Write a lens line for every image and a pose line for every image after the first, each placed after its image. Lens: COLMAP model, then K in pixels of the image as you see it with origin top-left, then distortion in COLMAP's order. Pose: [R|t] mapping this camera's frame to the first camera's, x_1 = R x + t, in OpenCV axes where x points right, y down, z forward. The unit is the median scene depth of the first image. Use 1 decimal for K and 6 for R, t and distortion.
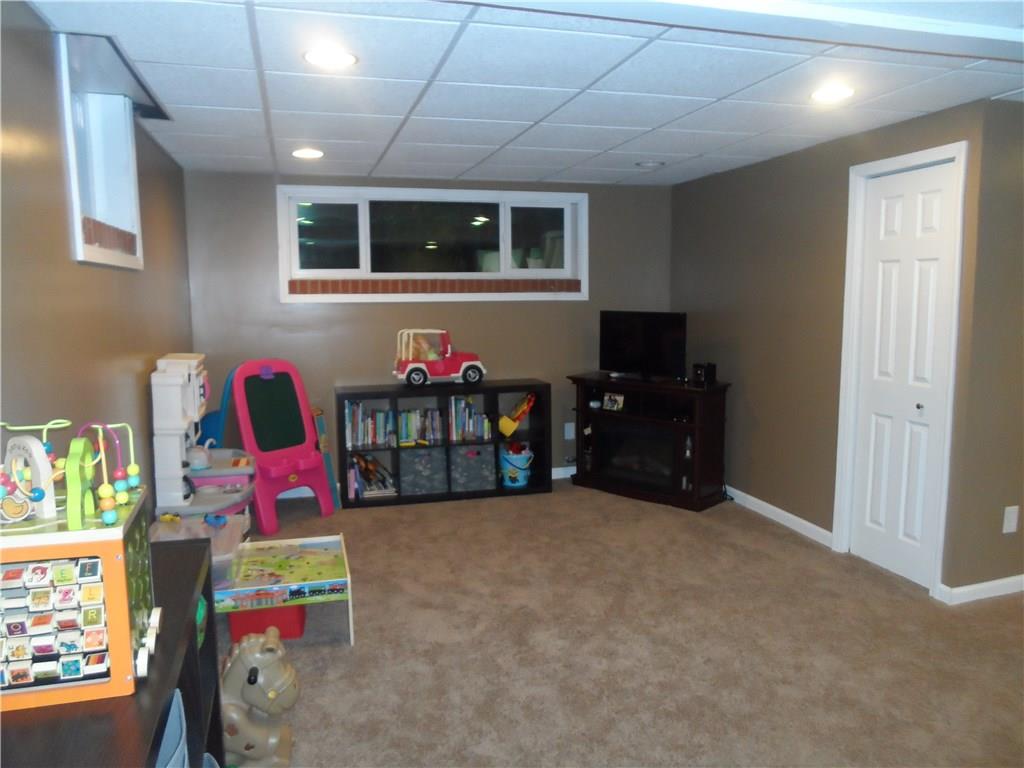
lens RADIAL K [[769.1, 0, 512.0], [0, 769.1, 384.0], [0, 0, 1]] dist [-0.001929, -0.000018]
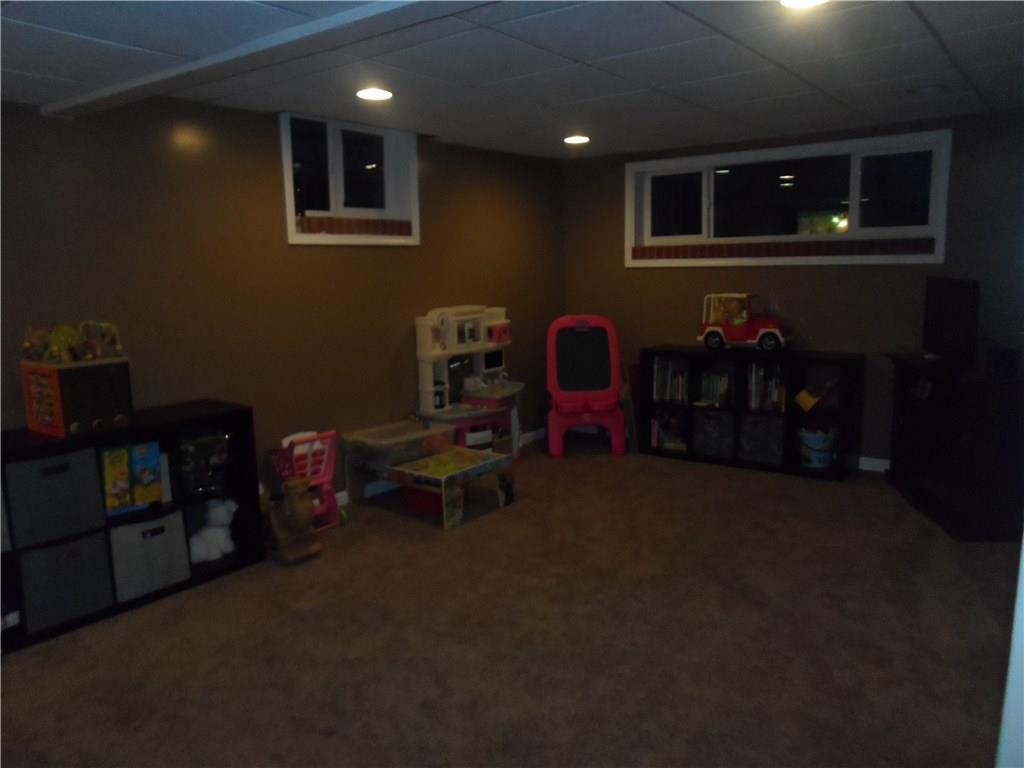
lens RADIAL K [[789.5, 0, 512.0], [0, 789.5, 384.0], [0, 0, 1]] dist [0.003586, 0.004874]
pose [[0.613763, 0.115834, -0.780946, 0.528558], [-0.077509, 0.993240, 0.086406, -0.020969], [0.785676, 0.007497, 0.618593, 0.138083]]
